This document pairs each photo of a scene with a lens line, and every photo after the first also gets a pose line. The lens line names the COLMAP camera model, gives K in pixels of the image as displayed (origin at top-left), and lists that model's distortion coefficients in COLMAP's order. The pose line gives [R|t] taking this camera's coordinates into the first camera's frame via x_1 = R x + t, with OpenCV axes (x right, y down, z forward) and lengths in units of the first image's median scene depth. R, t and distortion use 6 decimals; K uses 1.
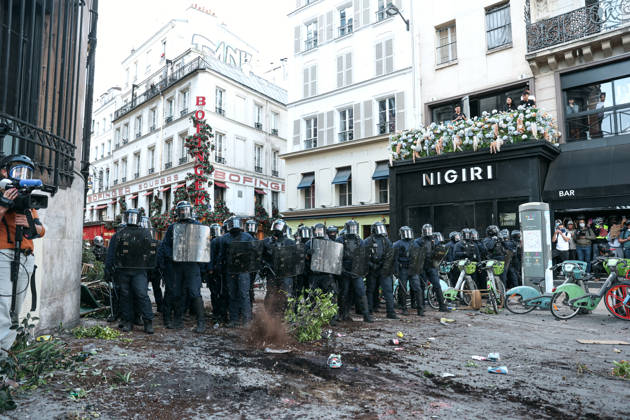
lens RADIAL K [[428.5, 0, 315.0], [0, 428.5, 210.0], [0, 0, 1]] dist [-0.116224, 0.099479]
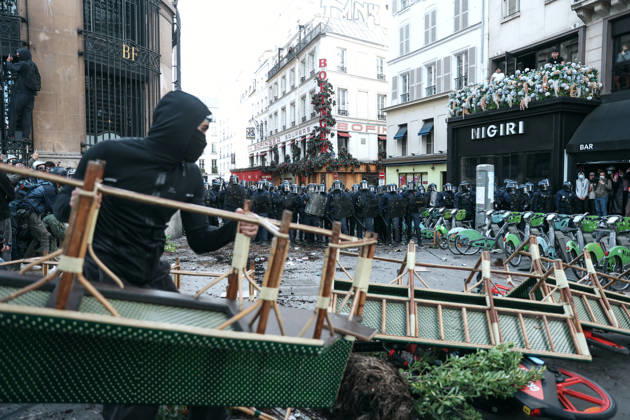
lens RADIAL K [[428.5, 0, 315.0], [0, 428.5, 210.0], [0, 0, 1]] dist [-0.116224, 0.099479]
pose [[0.916145, 0.024727, -0.400084, 0.209803], [0.035986, 0.988992, 0.143528, -0.030144], [0.399229, -0.145890, 0.905170, -0.132730]]
